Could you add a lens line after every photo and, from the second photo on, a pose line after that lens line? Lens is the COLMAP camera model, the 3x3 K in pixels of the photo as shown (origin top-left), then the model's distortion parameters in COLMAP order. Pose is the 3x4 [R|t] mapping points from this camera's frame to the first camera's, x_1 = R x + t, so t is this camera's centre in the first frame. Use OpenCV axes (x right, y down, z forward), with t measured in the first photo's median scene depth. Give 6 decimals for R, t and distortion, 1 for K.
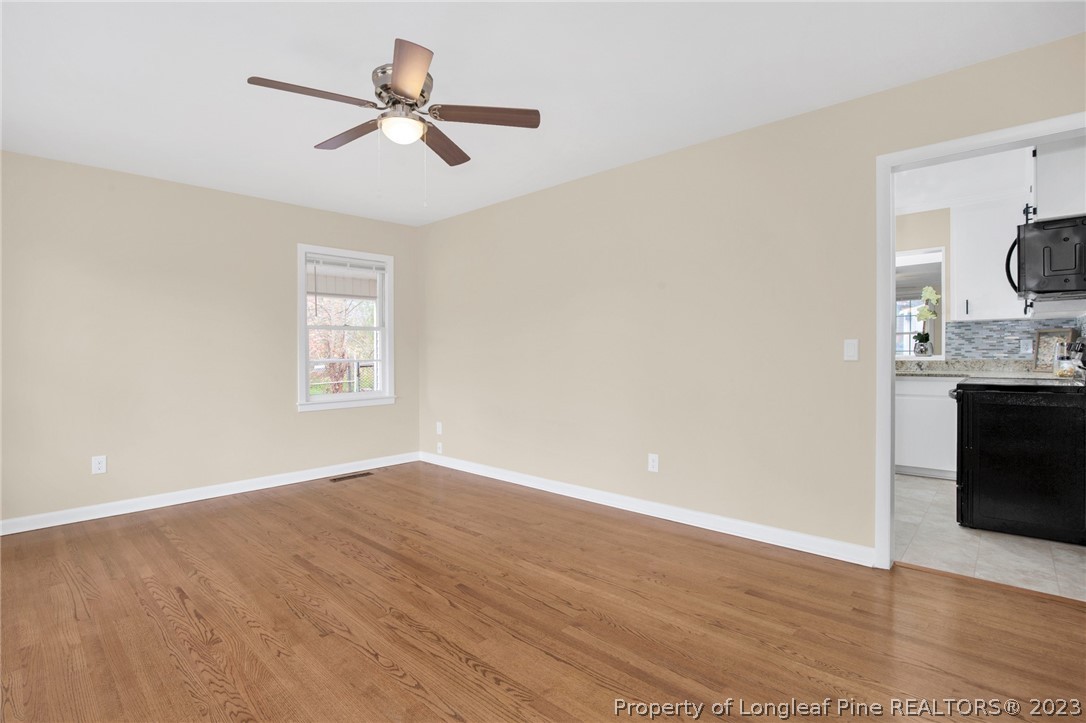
lens RADIAL K [[518.4, 0, 544.0], [0, 518.4, 357.8], [0, 0, 1]] dist [0.000064, 0.002644]
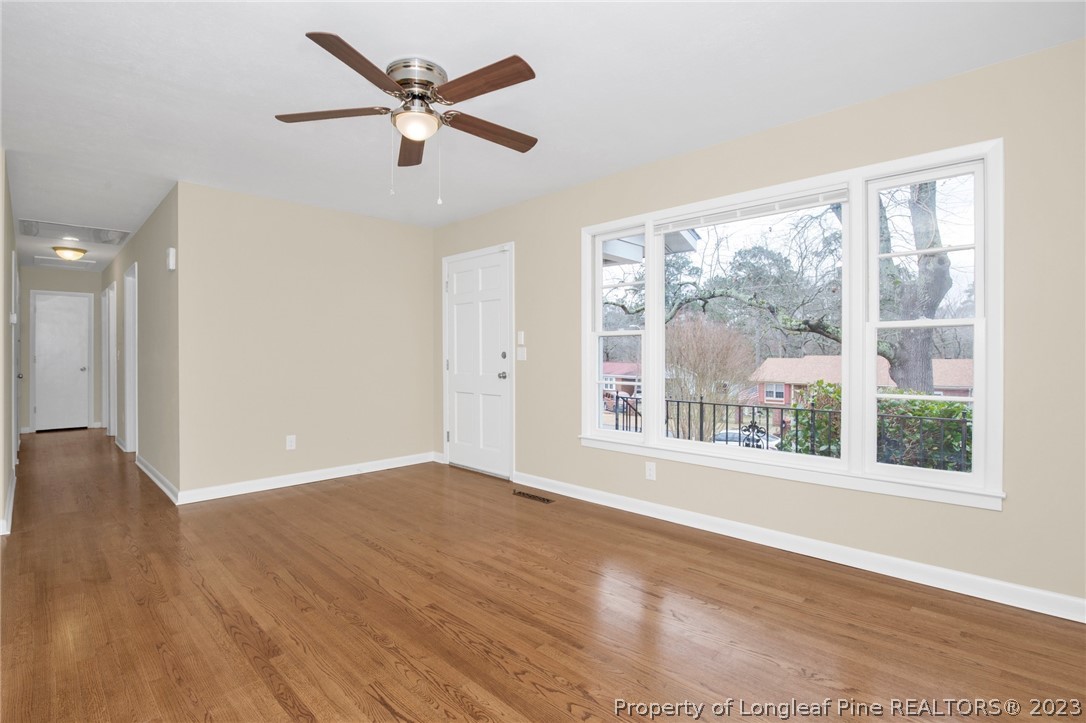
lens RADIAL K [[518.4, 0, 541.8], [0, 518.4, 357.7], [0, 0, 1]] dist [0.000064, 0.002644]
pose [[-0.999292, 0.023600, 0.029317, -0.541988], [0.024100, 0.999568, 0.016804, -0.009192], [-0.028907, 0.017499, -0.999429, 1.976754]]
